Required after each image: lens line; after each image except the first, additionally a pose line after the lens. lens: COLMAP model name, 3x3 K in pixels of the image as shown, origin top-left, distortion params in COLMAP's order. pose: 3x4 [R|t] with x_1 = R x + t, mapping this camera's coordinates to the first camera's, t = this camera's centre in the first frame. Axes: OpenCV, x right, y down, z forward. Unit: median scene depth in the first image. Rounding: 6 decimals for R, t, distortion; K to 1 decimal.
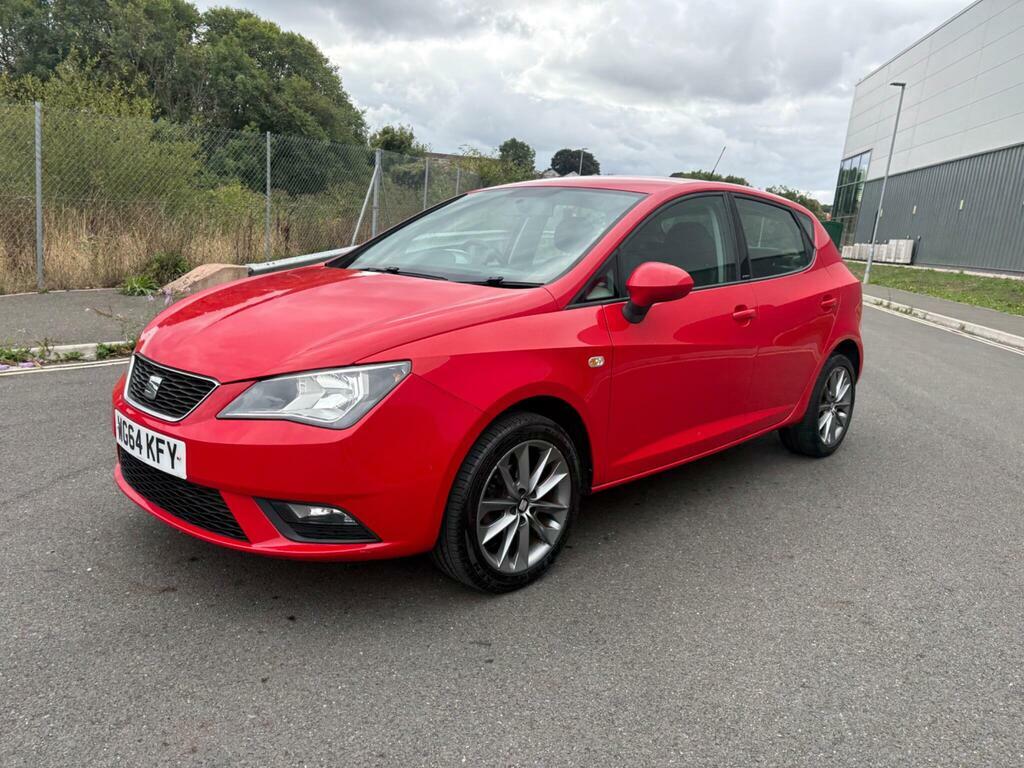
lens RADIAL K [[771.3, 0, 520.9], [0, 771.3, 382.1], [0, 0, 1]] dist [0.049848, -0.048246]
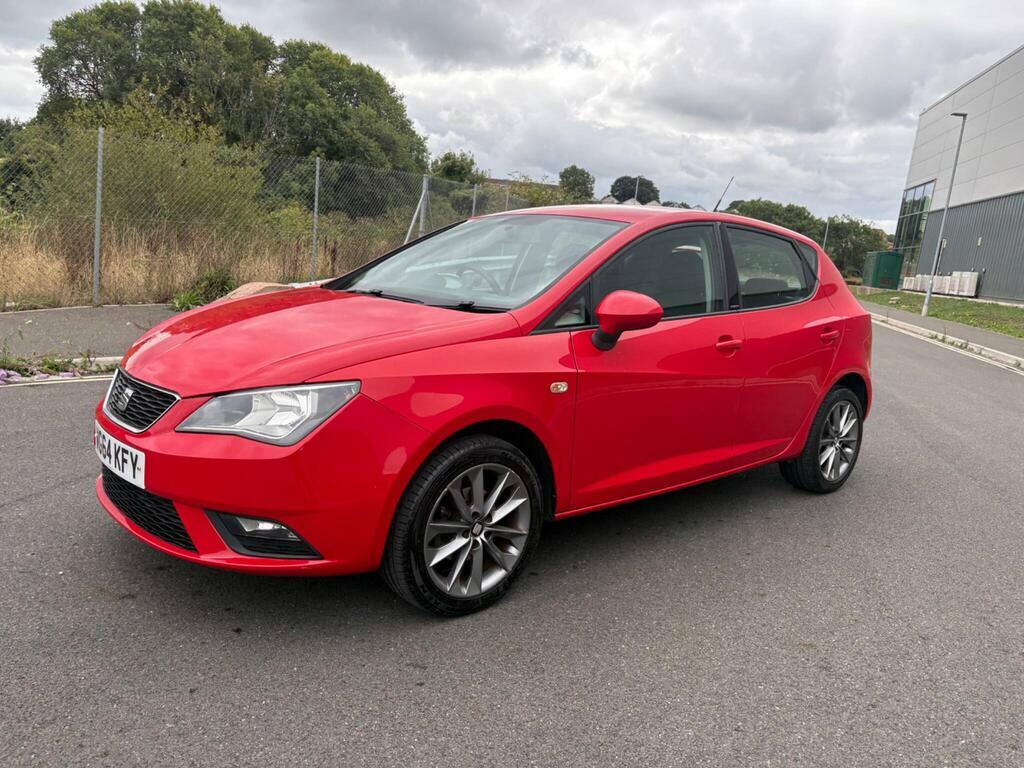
lens RADIAL K [[771.3, 0, 518.2], [0, 771.3, 368.6], [0, 0, 1]] dist [0.049848, -0.048246]
pose [[0.996722, 0.028769, -0.075619, 0.078796], [-0.032306, 0.998420, -0.045976, -0.002161], [0.074177, 0.048269, 0.996076, -0.003025]]
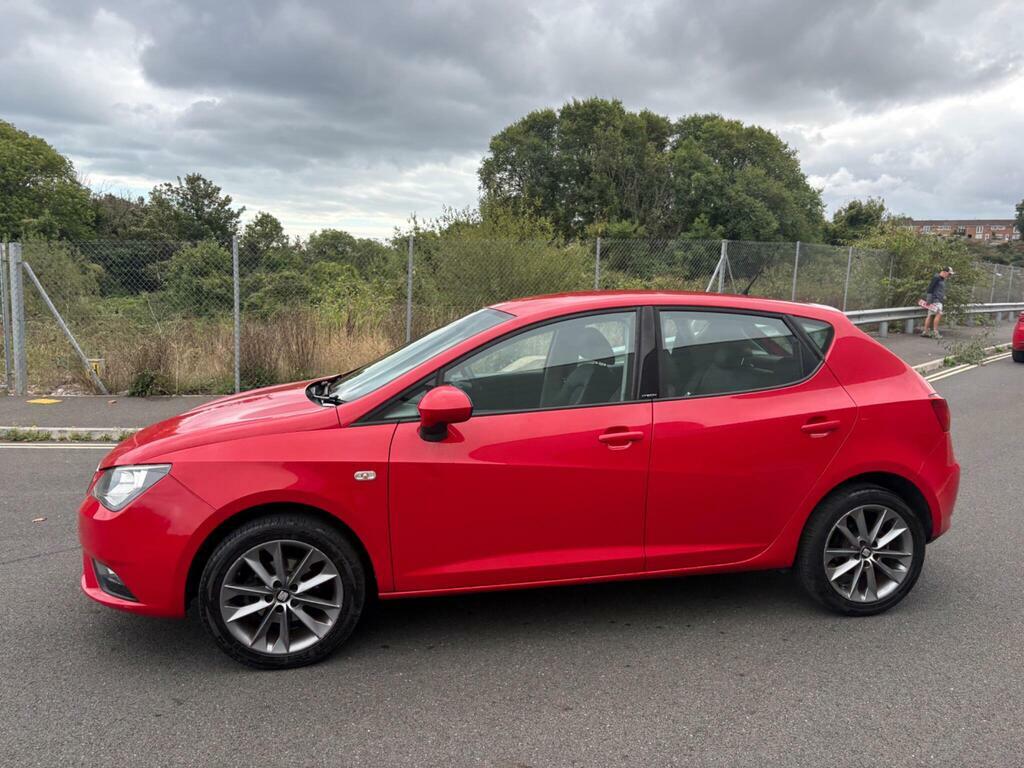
lens RADIAL K [[771.3, 0, 519.8], [0, 771.3, 382.3], [0, 0, 1]] dist [0.049848, -0.048246]
pose [[0.823556, 0.020082, -0.566880, 0.592798], [-0.076851, 0.994109, -0.076432, -0.060159], [0.562005, 0.106512, 0.820247, 0.134662]]
